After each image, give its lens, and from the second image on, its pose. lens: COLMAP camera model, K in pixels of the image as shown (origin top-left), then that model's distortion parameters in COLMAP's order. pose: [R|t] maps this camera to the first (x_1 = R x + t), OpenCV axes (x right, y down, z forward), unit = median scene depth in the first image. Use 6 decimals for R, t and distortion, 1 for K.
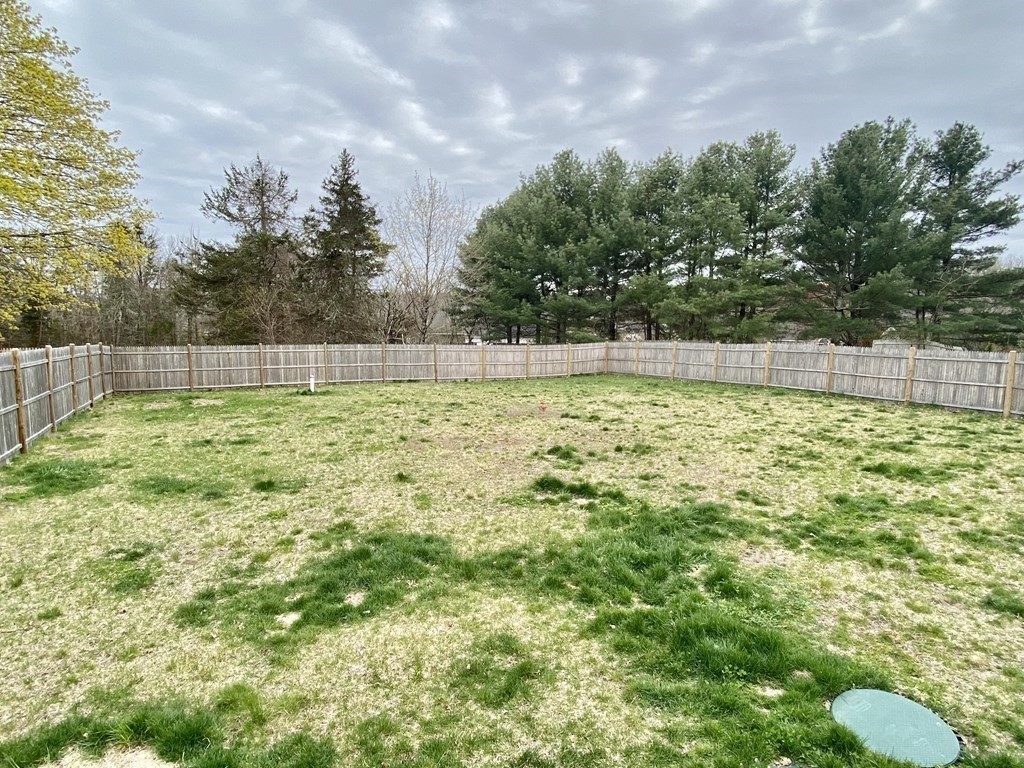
lens RADIAL K [[568.9, 0, 513.0], [0, 568.9, 379.2], [0, 0, 1]] dist [0.024000, -0.023747]
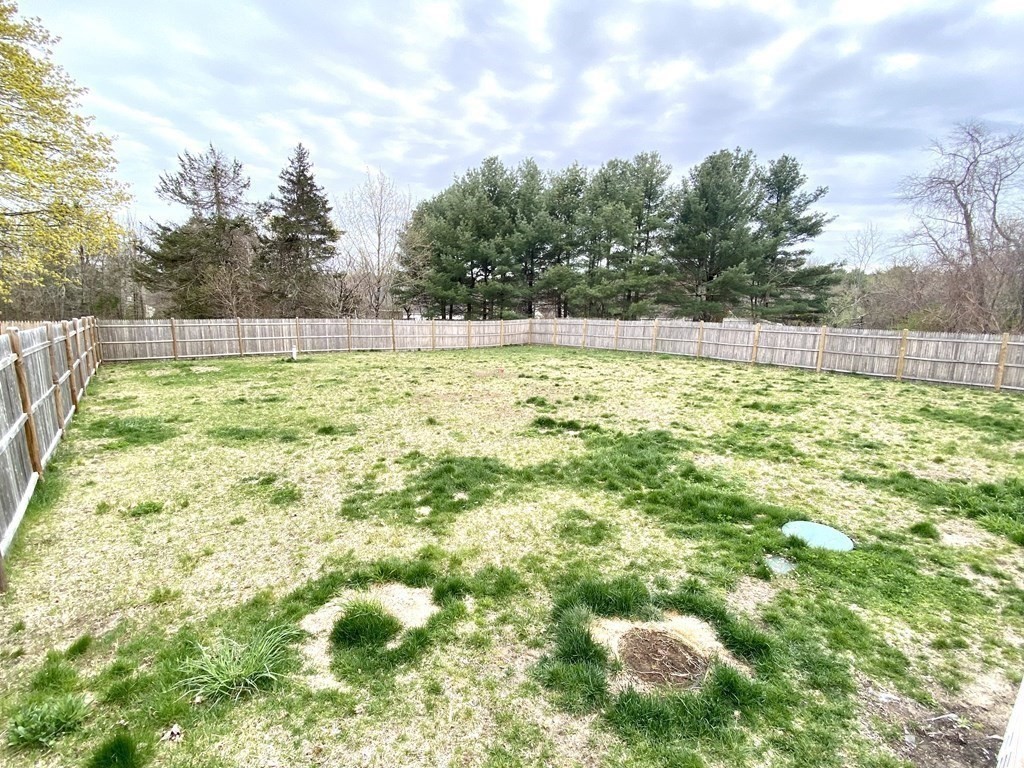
lens RADIAL K [[484.0, 0, 505.0], [0, 484.0, 382.7], [0, 0, 1]] dist [0.035726, -0.033830]
pose [[0.983743, -0.017428, 0.178735, -0.094262], [0.005636, 0.997786, 0.066272, 0.004829], [-0.179494, -0.064187, 0.981663, -0.048346]]
